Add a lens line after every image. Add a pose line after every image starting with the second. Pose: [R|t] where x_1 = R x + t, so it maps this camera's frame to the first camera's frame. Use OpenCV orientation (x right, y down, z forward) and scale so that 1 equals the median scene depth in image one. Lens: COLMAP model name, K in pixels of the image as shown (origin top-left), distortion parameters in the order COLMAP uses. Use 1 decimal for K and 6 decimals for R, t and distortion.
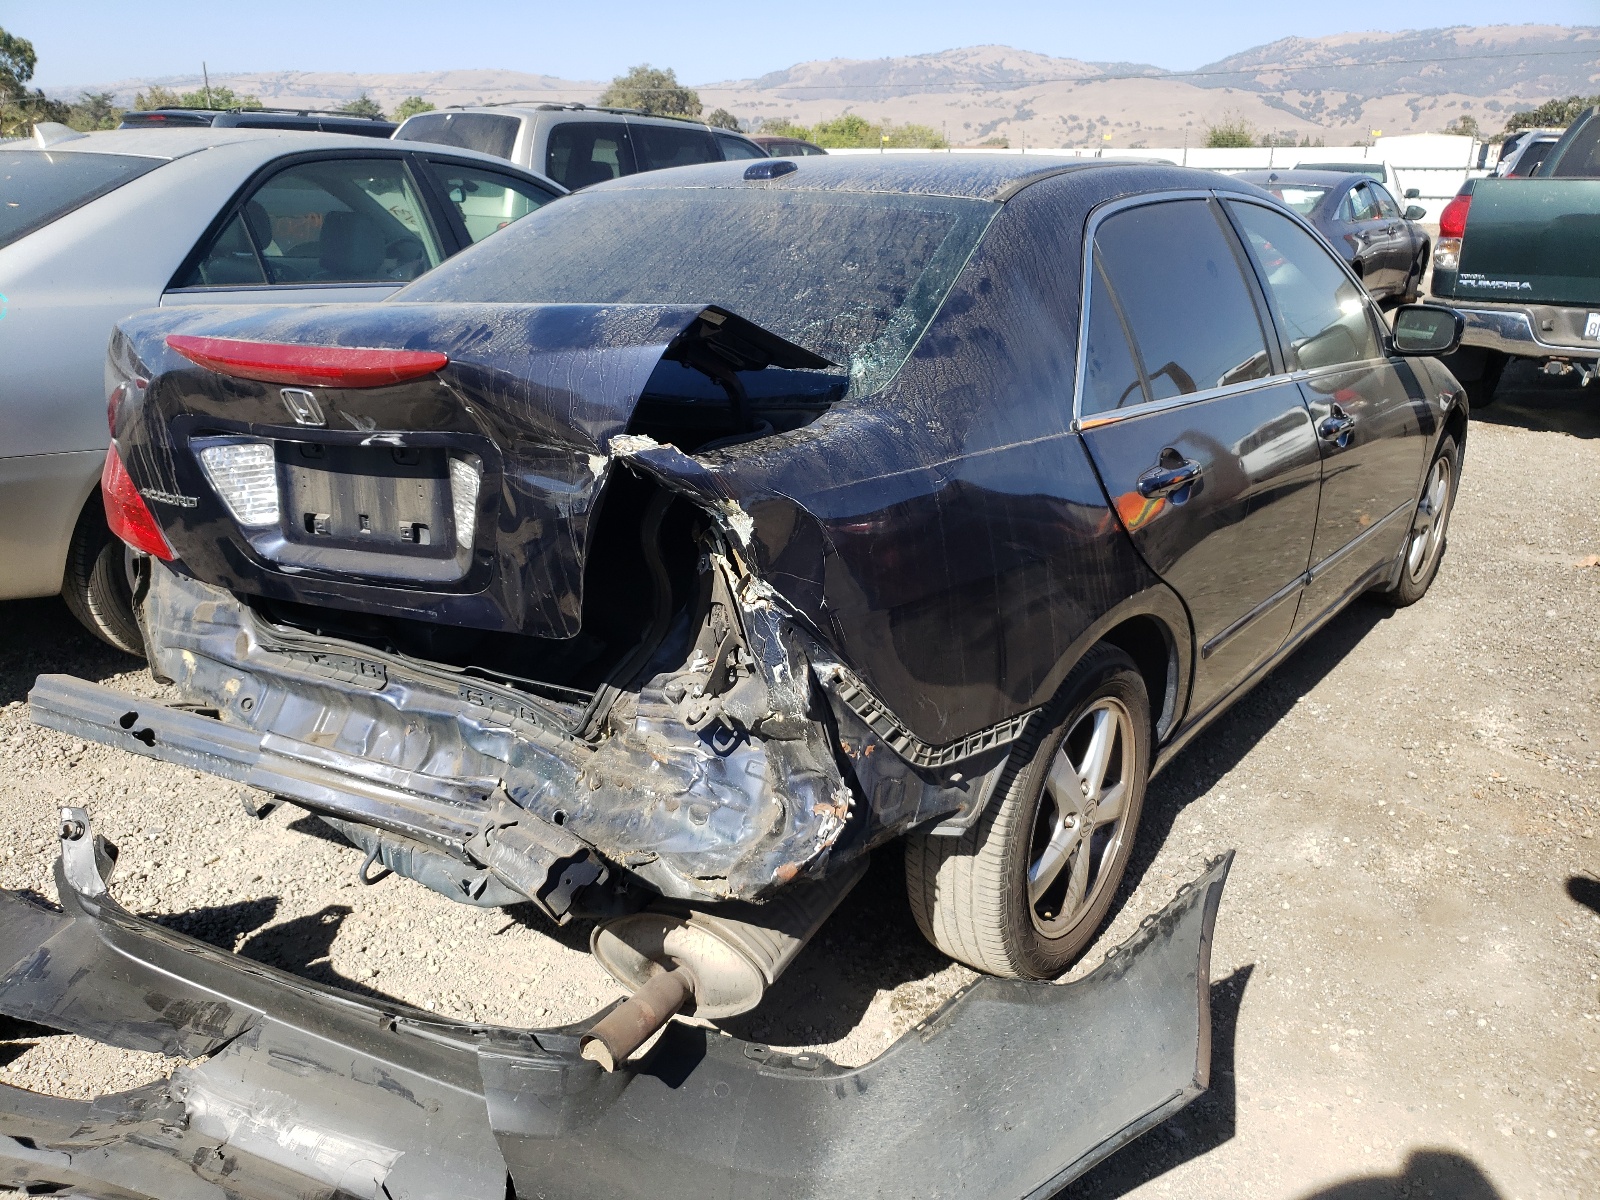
lens RADIAL K [[1254.5, 0, 800.0], [0, 1254.5, 600.0], [0, 0, 1]] dist [0.060513, 0.000212]
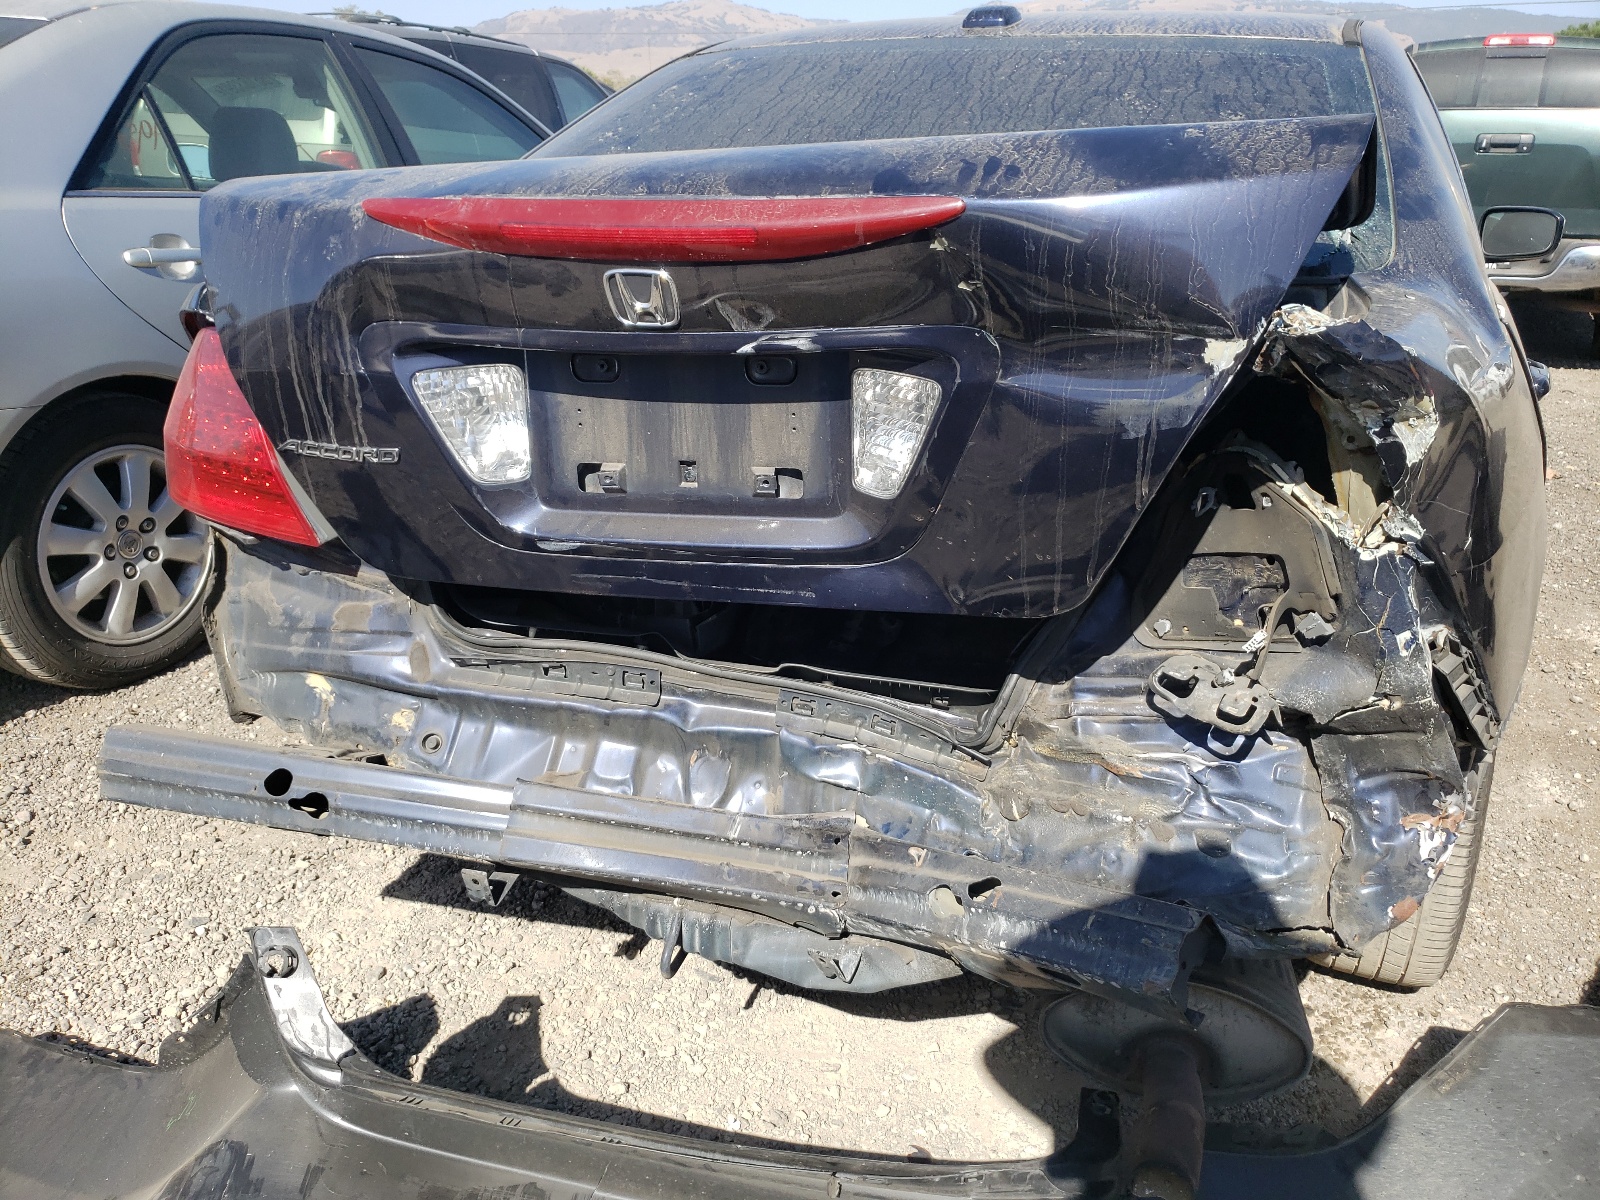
lens RADIAL K [[1206.5, 0, 800.0], [0, 1206.5, 600.0], [0, 0, 1]] dist [0.123604, -0.124975]
pose [[0.973191, -0.068544, 0.219548, -0.409614], [0.061453, 0.997349, 0.038977, -0.012215], [-0.221638, -0.024440, 0.974823, 0.312915]]
